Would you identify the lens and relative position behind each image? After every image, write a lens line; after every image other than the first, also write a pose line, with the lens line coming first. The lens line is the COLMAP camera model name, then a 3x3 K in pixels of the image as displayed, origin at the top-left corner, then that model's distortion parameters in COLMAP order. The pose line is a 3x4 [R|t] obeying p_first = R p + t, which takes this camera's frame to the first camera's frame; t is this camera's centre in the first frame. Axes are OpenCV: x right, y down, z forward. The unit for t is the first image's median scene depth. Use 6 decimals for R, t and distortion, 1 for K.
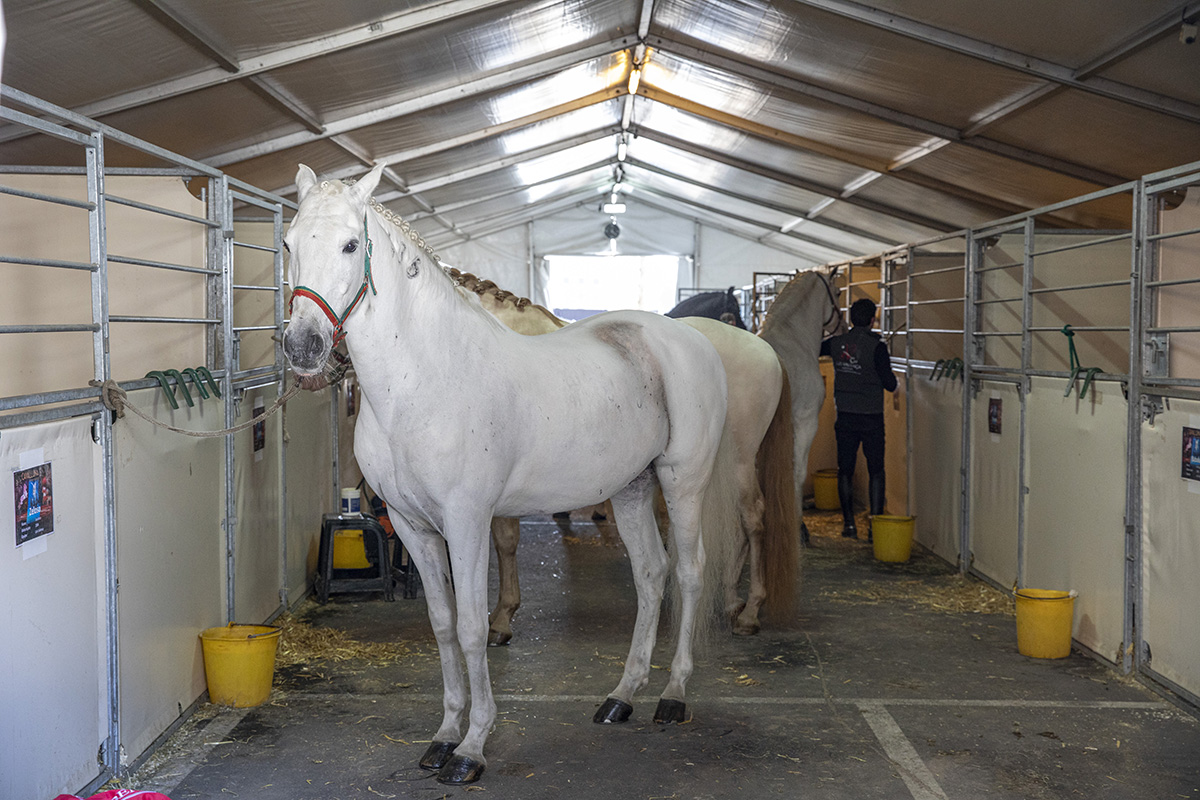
lens RADIAL K [[1649.7, 0, 600.0], [0, 1649.7, 400.0], [0, 0, 1]] dist [-0.001810, 0.704743]
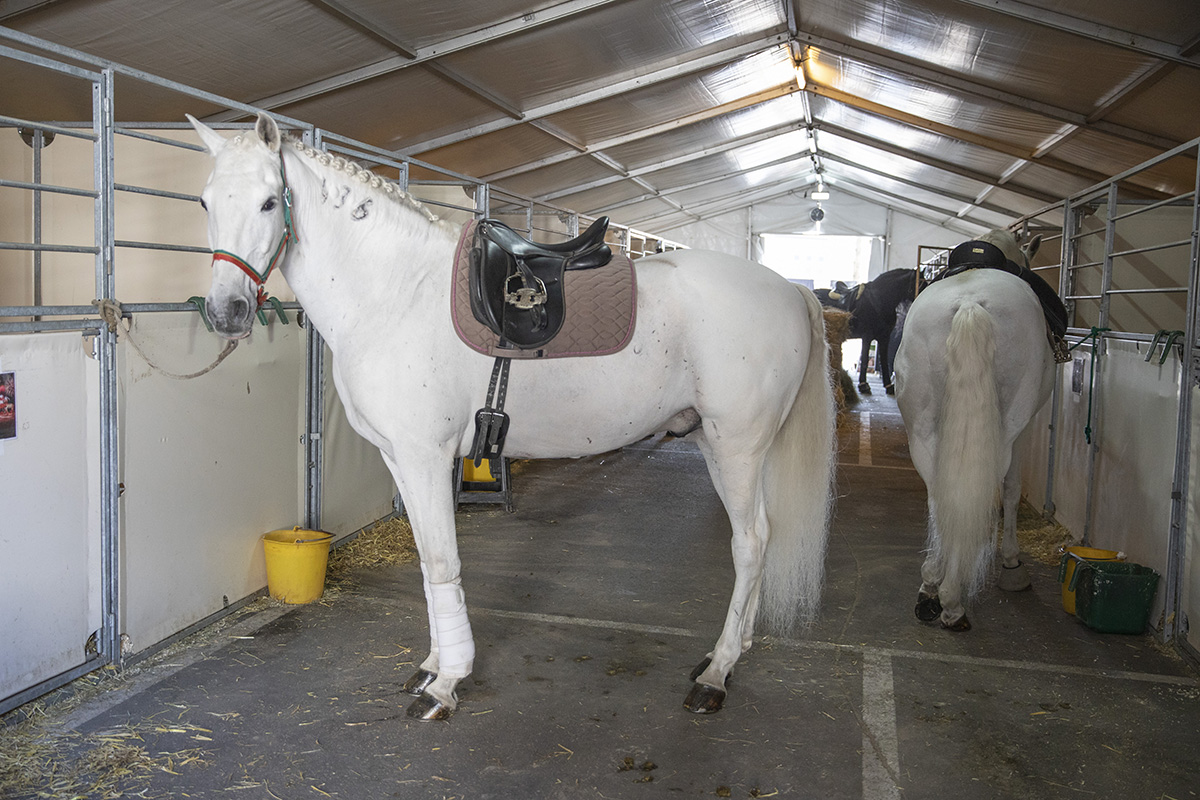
lens RADIAL K [[1212.4, 0, 600.7], [0, 1212.4, 371.5], [0, 0, 1]] dist [-0.056742, 0.185849]
pose [[0.972603, 0.043521, -0.228360, 0.091169], [-0.040121, 0.999004, 0.019512, 0.002991], [0.228982, -0.009815, 0.973381, 0.143740]]
